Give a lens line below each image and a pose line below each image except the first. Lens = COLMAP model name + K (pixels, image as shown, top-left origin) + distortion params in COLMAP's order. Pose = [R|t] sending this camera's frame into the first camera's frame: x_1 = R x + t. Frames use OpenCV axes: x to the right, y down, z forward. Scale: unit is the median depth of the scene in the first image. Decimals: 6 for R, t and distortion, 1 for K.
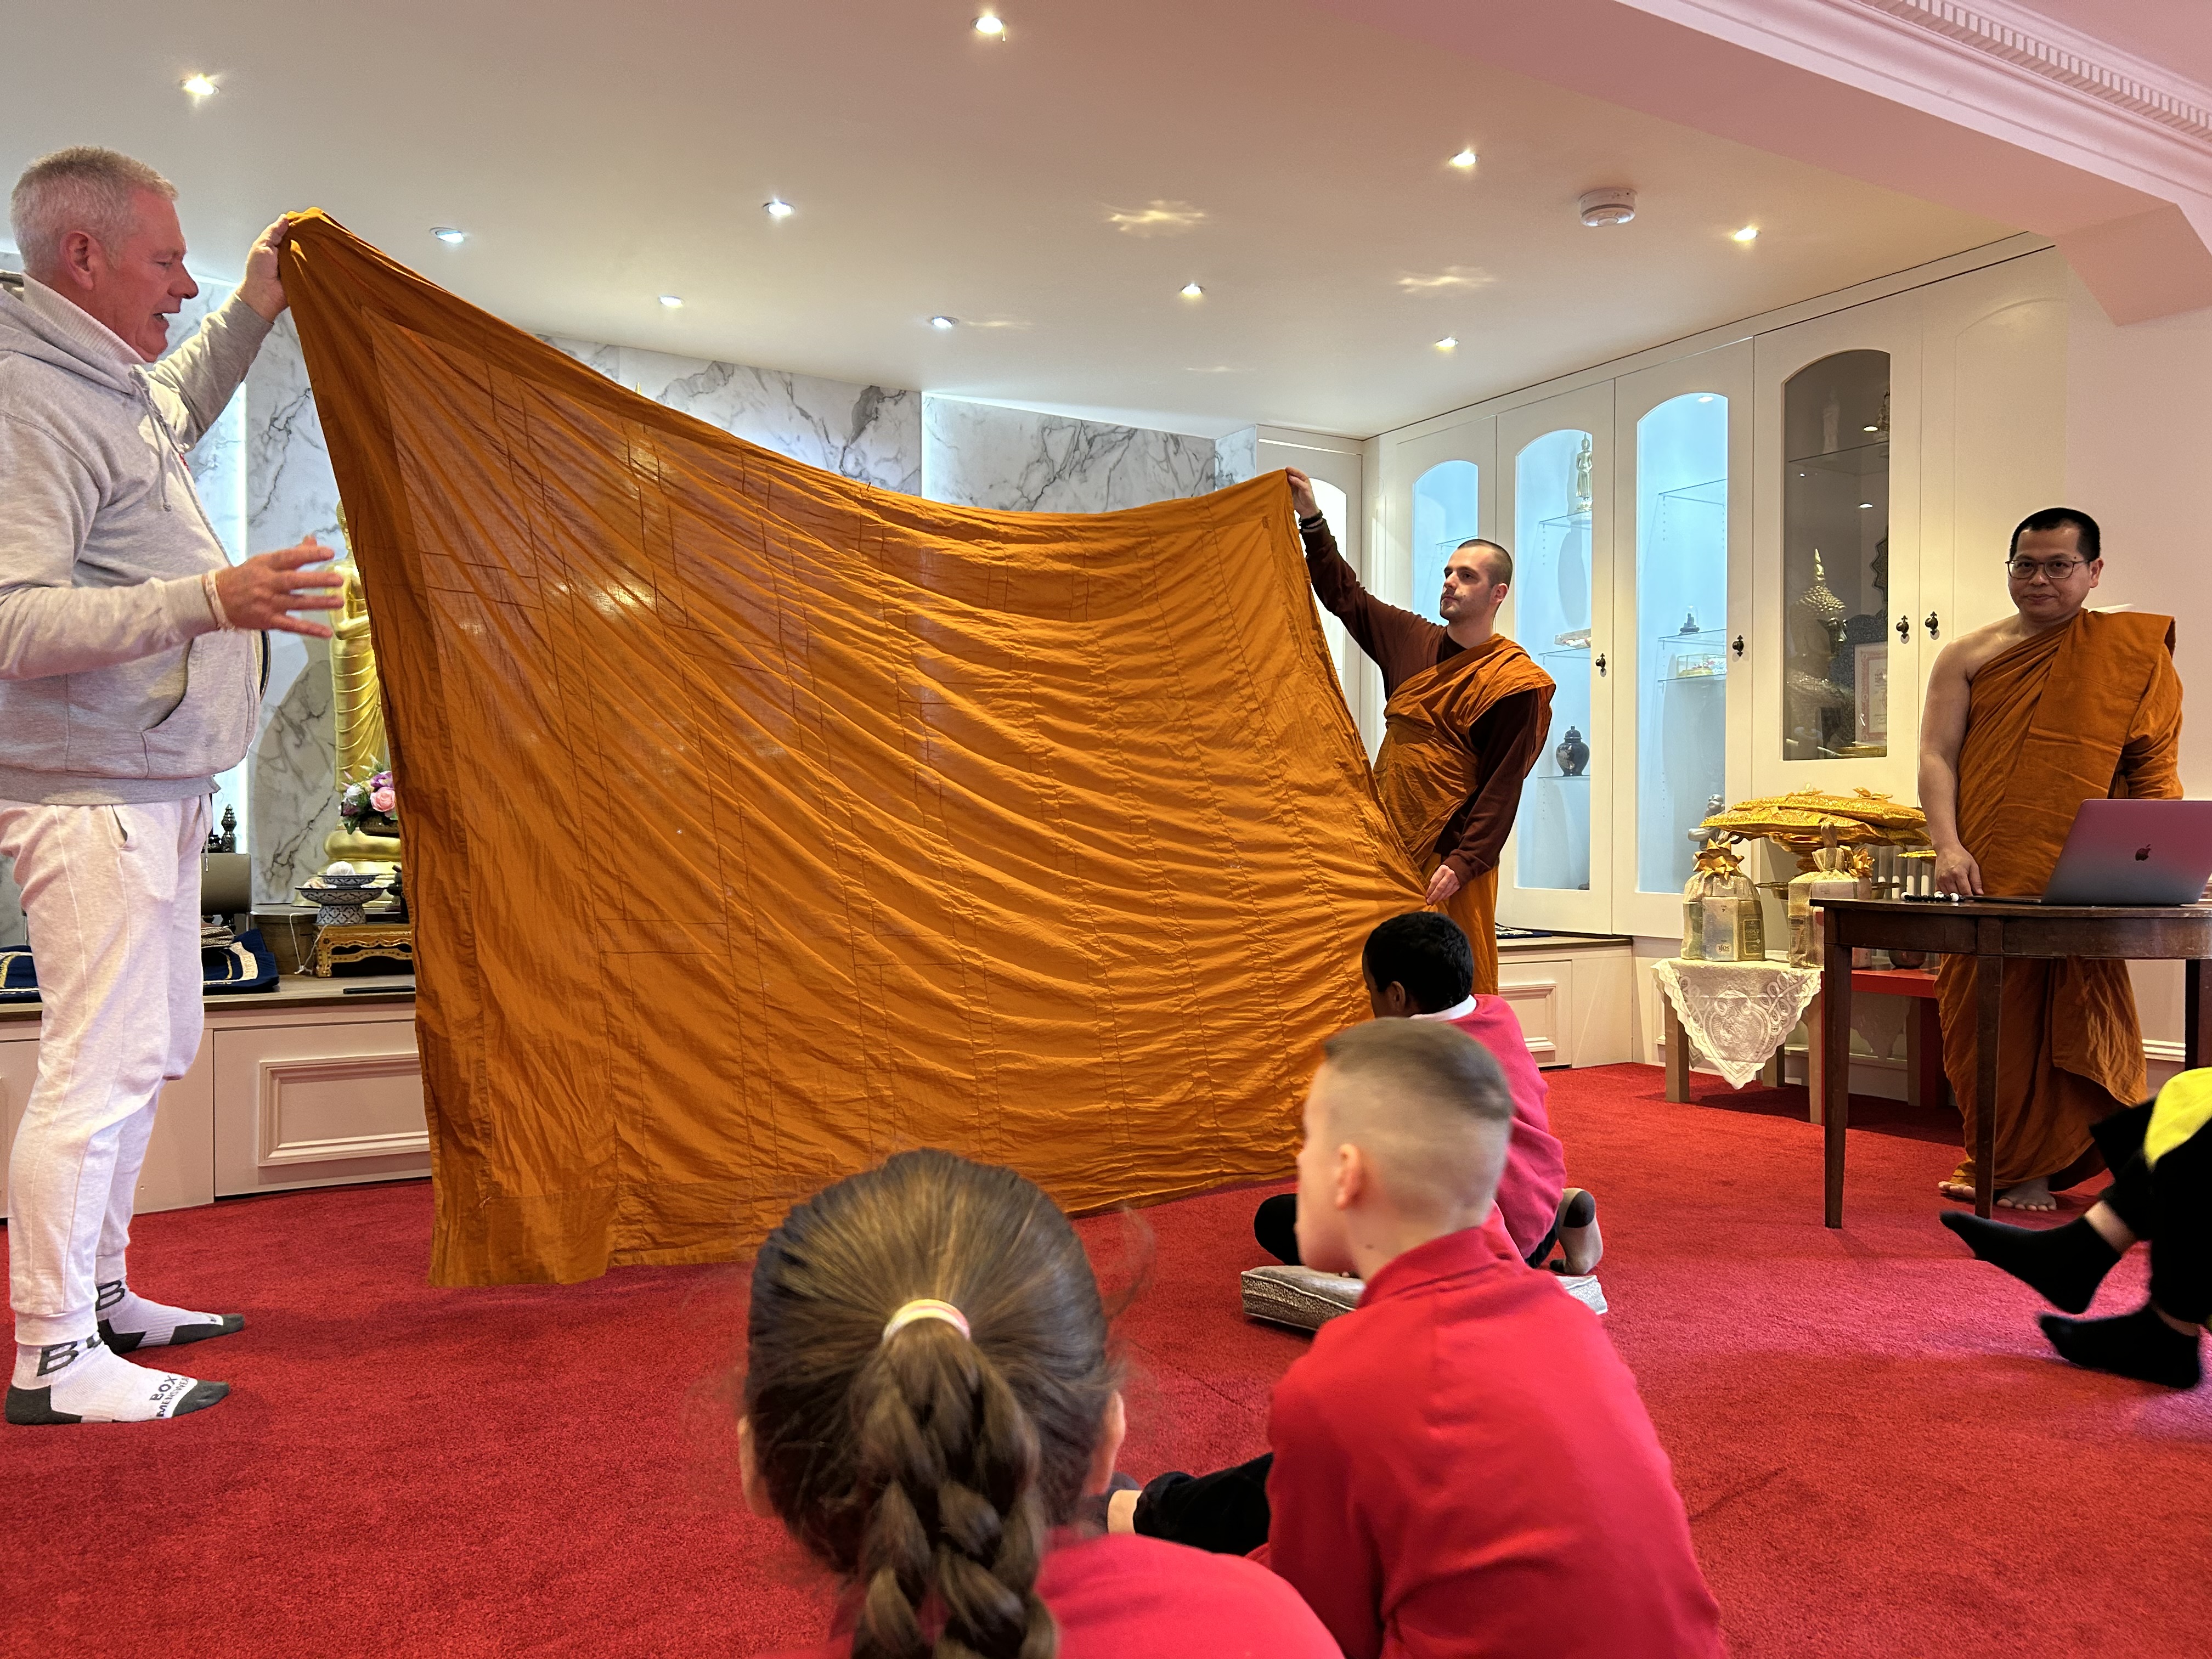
lens RADIAL K [[1664.0, 0, 1136.1], [0, 1664.0, 856.9], [0, 0, 1]] dist [0.031456, -0.034527]
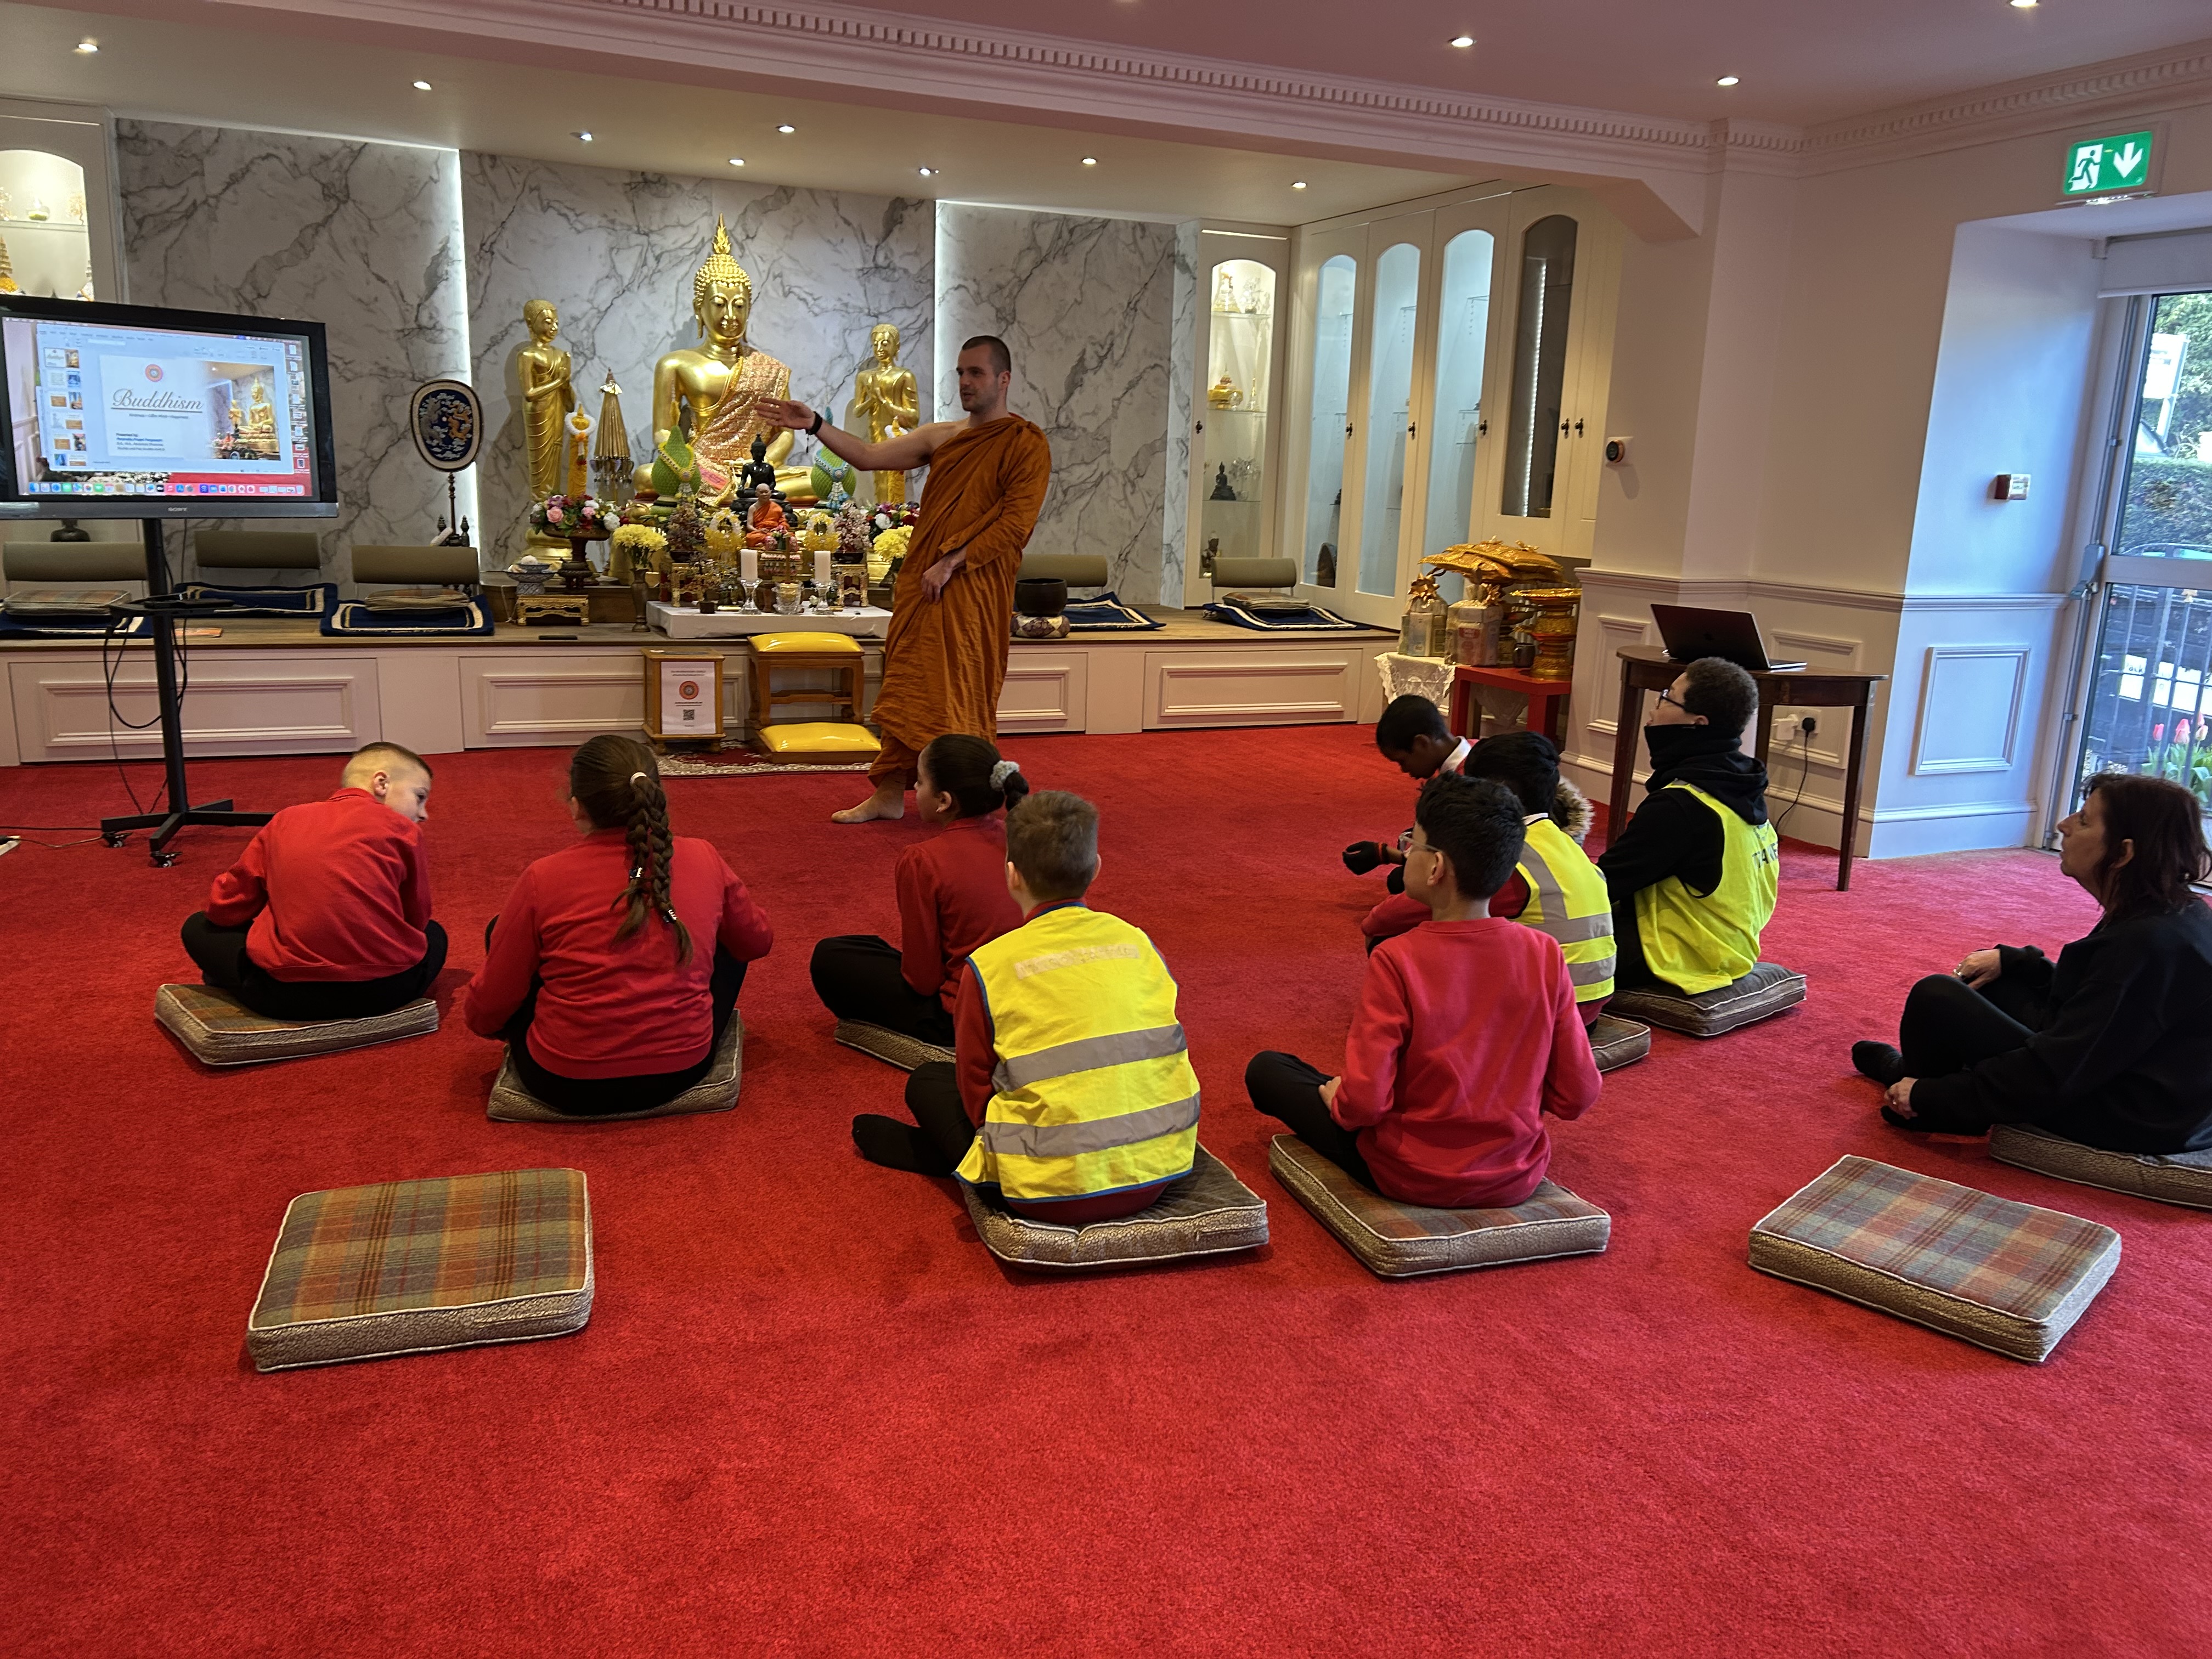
lens RADIAL K [[1664.0, 0, 1125.1], [0, 1664.0, 828.6], [0, 0, 1]] dist [0.031456, -0.034527]
pose [[0.989466, 0.062842, -0.130414, 0.277584], [-0.035467, 0.978644, 0.202481, -0.072879], [0.140353, -0.195723, 0.970563, -0.466916]]
